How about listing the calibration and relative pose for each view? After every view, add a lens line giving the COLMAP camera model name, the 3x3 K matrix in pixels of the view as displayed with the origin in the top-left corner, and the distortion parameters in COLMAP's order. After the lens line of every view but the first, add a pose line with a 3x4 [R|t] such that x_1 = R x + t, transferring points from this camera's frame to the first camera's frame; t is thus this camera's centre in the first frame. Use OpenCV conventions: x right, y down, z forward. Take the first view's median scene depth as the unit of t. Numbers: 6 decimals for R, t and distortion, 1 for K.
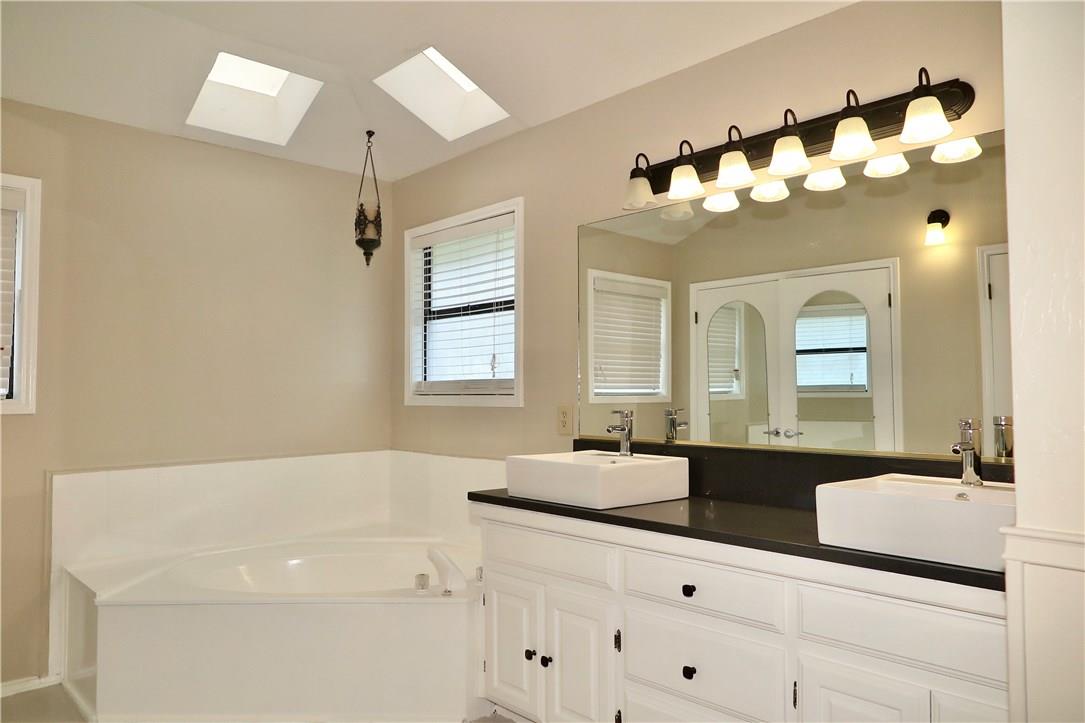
lens RADIAL K [[865.9, 0, 542.2], [0, 865.9, 337.5], [0, 0, 1]] dist [-0.003983, -0.000973]
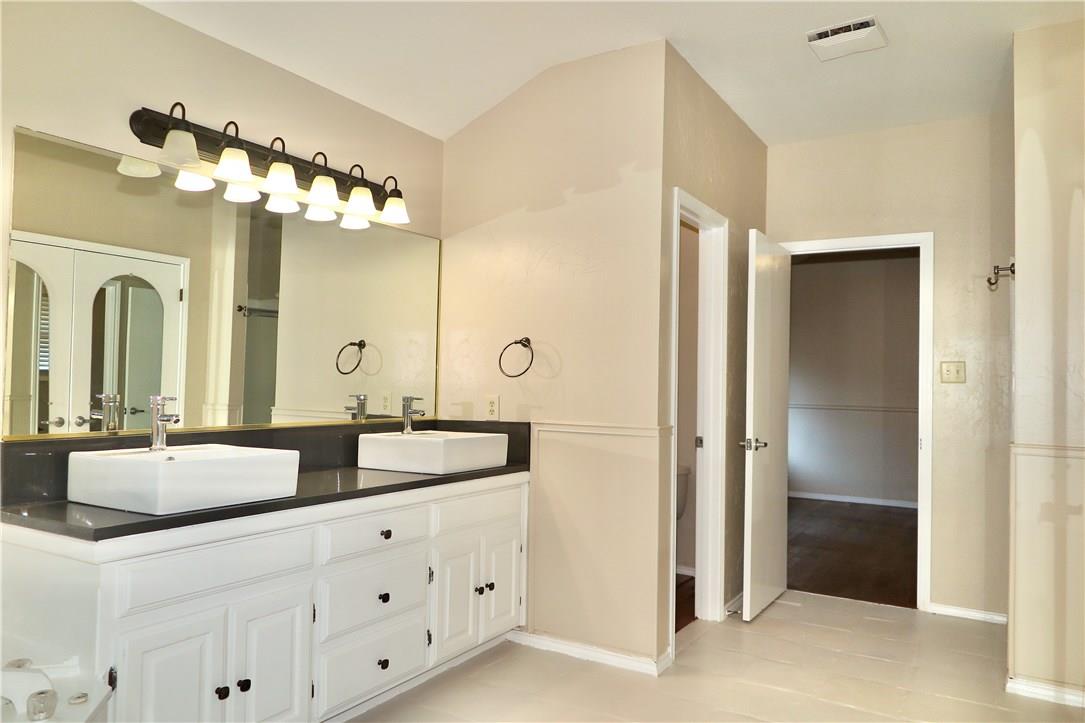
lens RADIAL K [[750.2, 0, 542.5], [0, 750.2, 361.5], [0, 0, 1]] dist [-0.005271, 0.000388]
pose [[-0.342582, 0.024371, 0.939172, -0.855893], [-0.082087, 0.995064, -0.055764, 0.073428], [-0.935895, -0.096198, -0.338890, 1.063990]]
